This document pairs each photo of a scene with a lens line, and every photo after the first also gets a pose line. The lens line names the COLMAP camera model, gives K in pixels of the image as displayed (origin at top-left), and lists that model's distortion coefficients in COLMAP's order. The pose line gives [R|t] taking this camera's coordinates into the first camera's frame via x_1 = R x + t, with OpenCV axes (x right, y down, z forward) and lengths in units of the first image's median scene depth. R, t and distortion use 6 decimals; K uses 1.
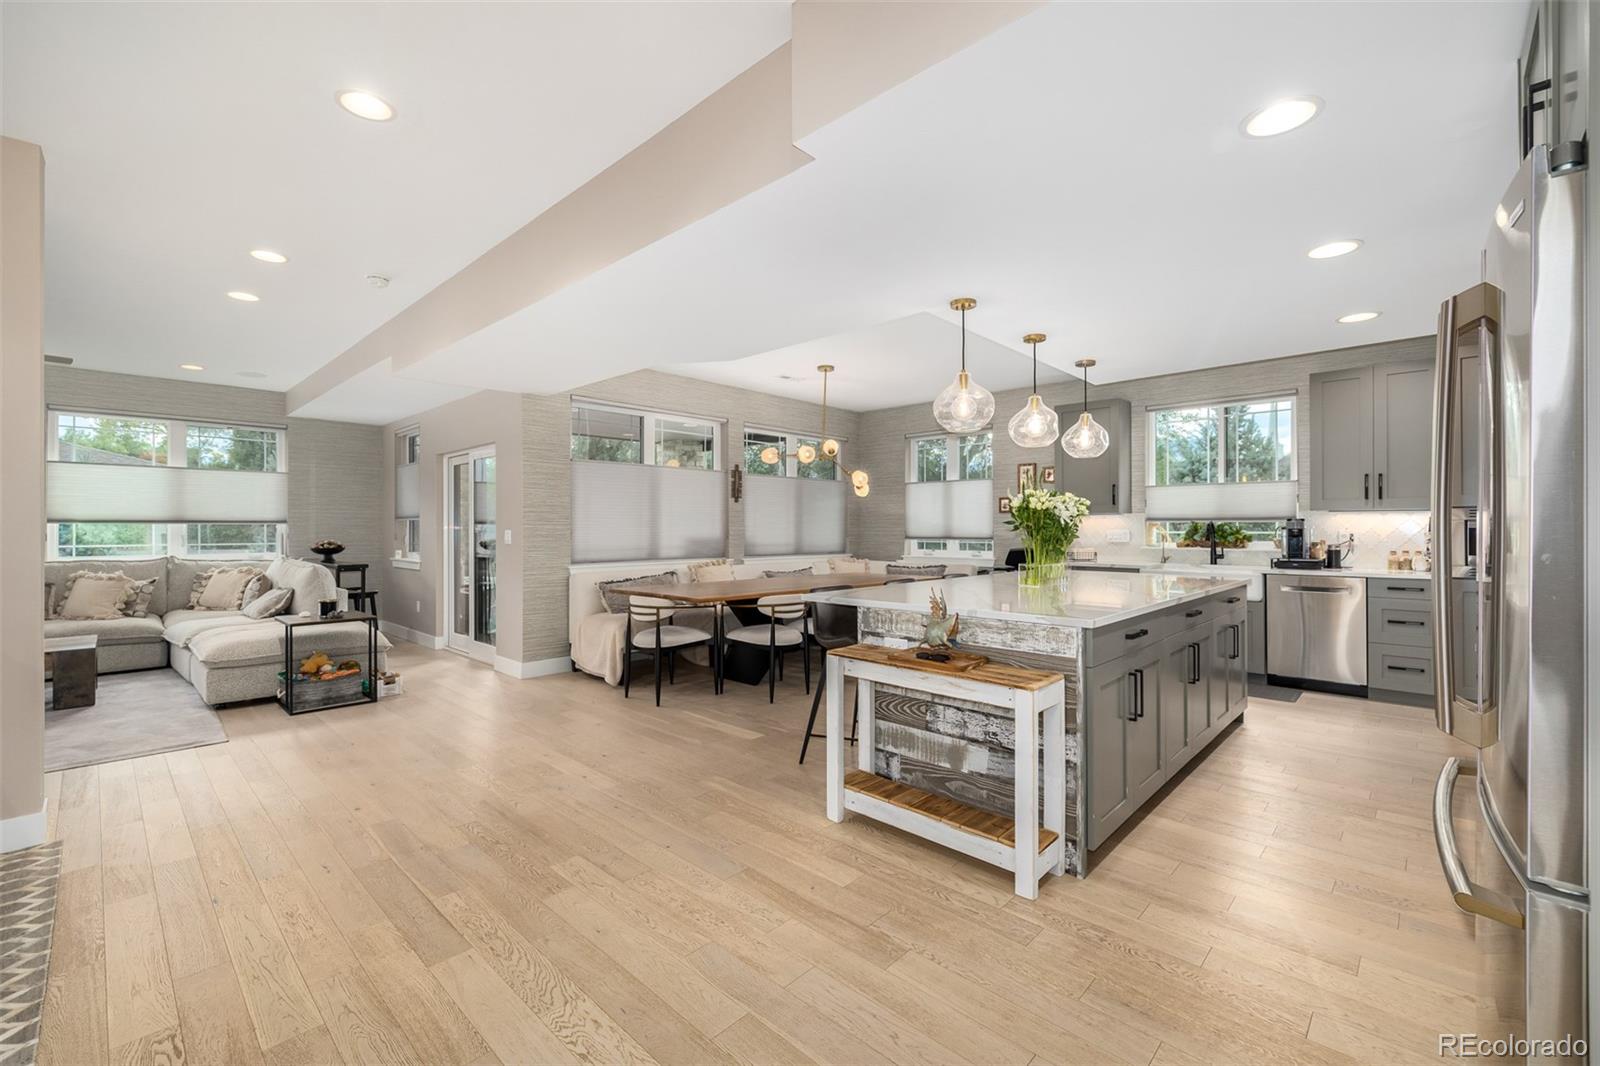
lens RADIAL K [[673.7, 0, 802.4], [0, 673.7, 525.8], [0, 0, 1]] dist [0.000735, -0.000191]
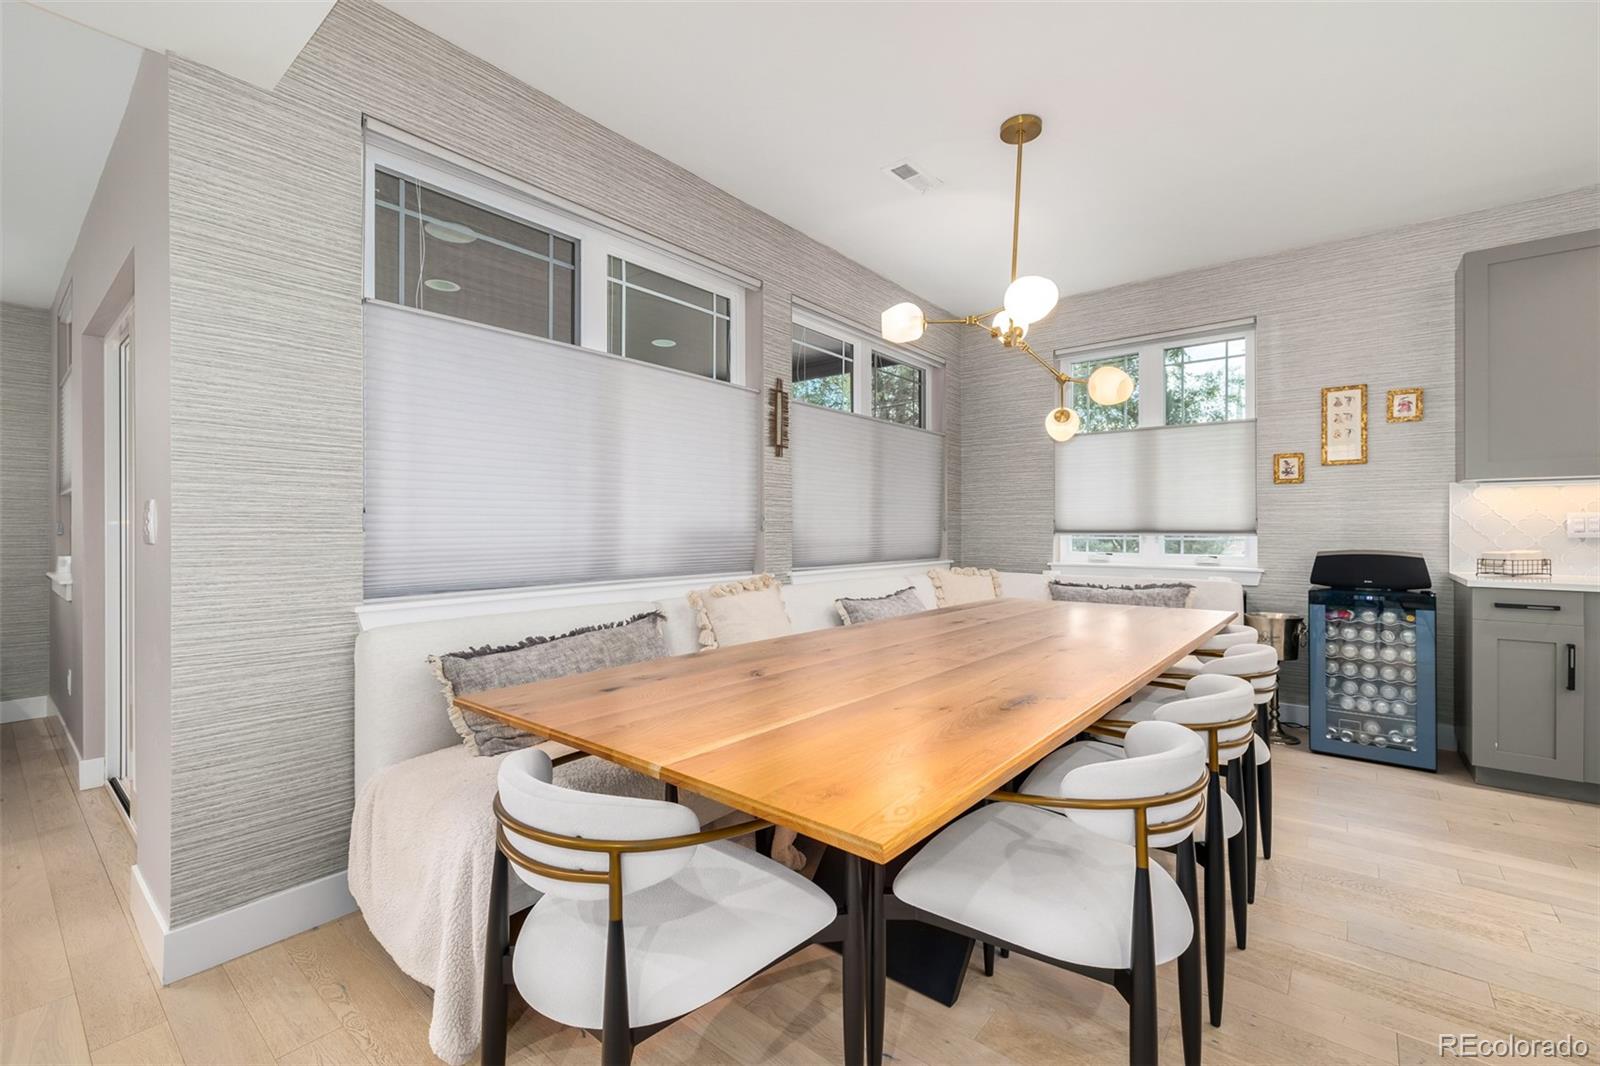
lens RADIAL K [[673.7, 0, 802.4], [0, 673.7, 525.8], [0, 0, 1]] dist [0.000735, -0.000191]
pose [[0.998101, 0.000611, 0.061601, -0.110528], [-0.000665, 0.999999, 0.000859, 0.014589], [-0.061601, -0.000898, 0.998100, 0.513029]]
